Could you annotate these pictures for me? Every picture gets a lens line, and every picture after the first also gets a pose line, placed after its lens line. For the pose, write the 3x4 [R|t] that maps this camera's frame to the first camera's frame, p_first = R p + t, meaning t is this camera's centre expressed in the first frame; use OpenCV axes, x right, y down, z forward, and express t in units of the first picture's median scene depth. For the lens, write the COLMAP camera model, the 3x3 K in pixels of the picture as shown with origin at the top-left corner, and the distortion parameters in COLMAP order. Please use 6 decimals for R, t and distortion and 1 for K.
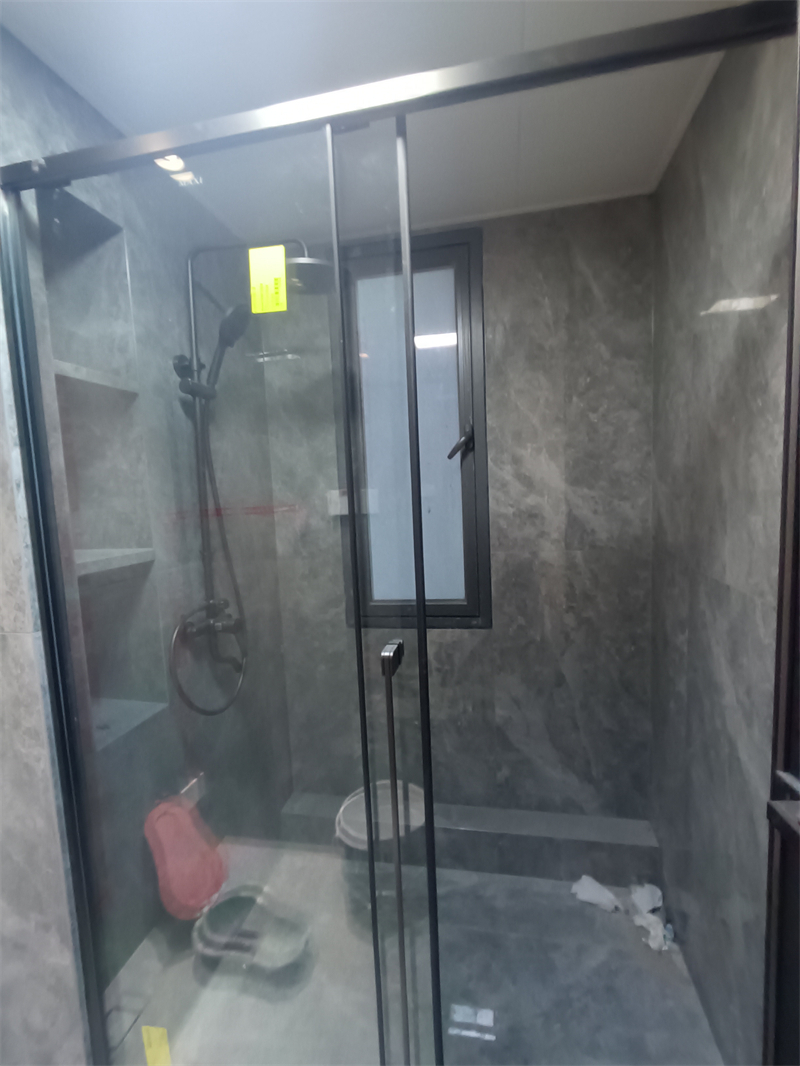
lens RADIAL K [[489.9, 0, 404.7], [0, 489.9, 536.5], [0, 0, 1]] dist [-0.007598, 0.003730]
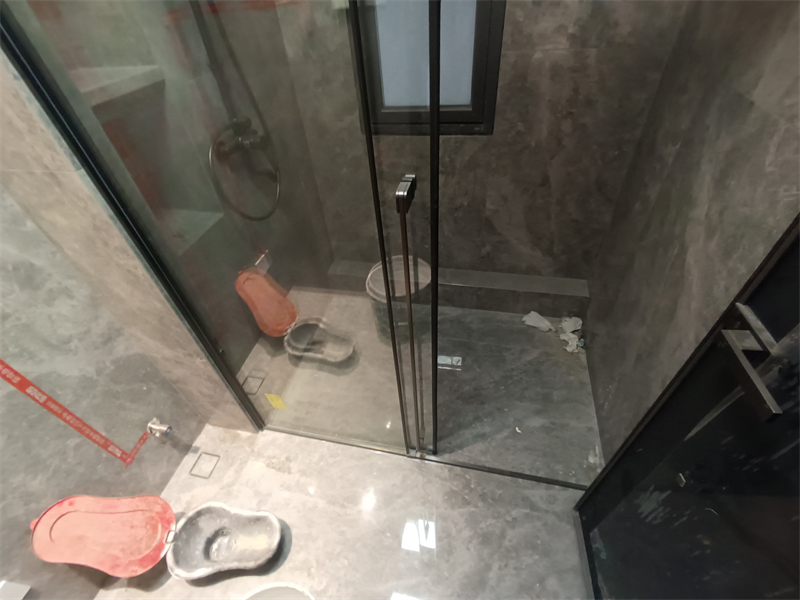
lens RADIAL K [[367.6, 0, 397.8], [0, 367.6, 304.6], [0, 0, 1]] dist [-0.007598, 0.003730]
pose [[0.999346, -0.002293, -0.036087, -0.009192], [0.024144, 0.785249, 0.618709, -0.038539], [0.026918, -0.619175, 0.784791, 0.131122]]
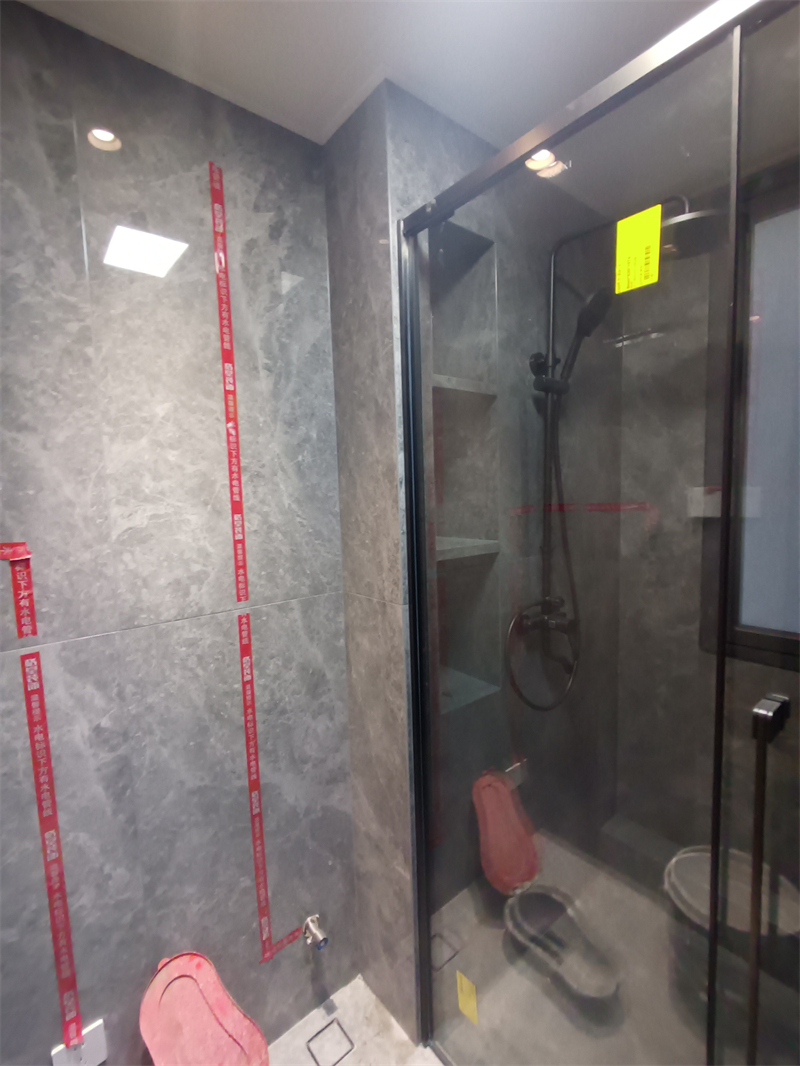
lens RADIAL K [[489.9, 0, 404.7], [0, 489.9, 536.5], [0, 0, 1]] dist [-0.007598, 0.003730]
pose [[0.780960, 0.078243, -0.619661, -0.013341], [-0.066453, 0.996900, 0.042125, -0.015624], [0.621036, 0.008281, 0.783739, 0.035061]]
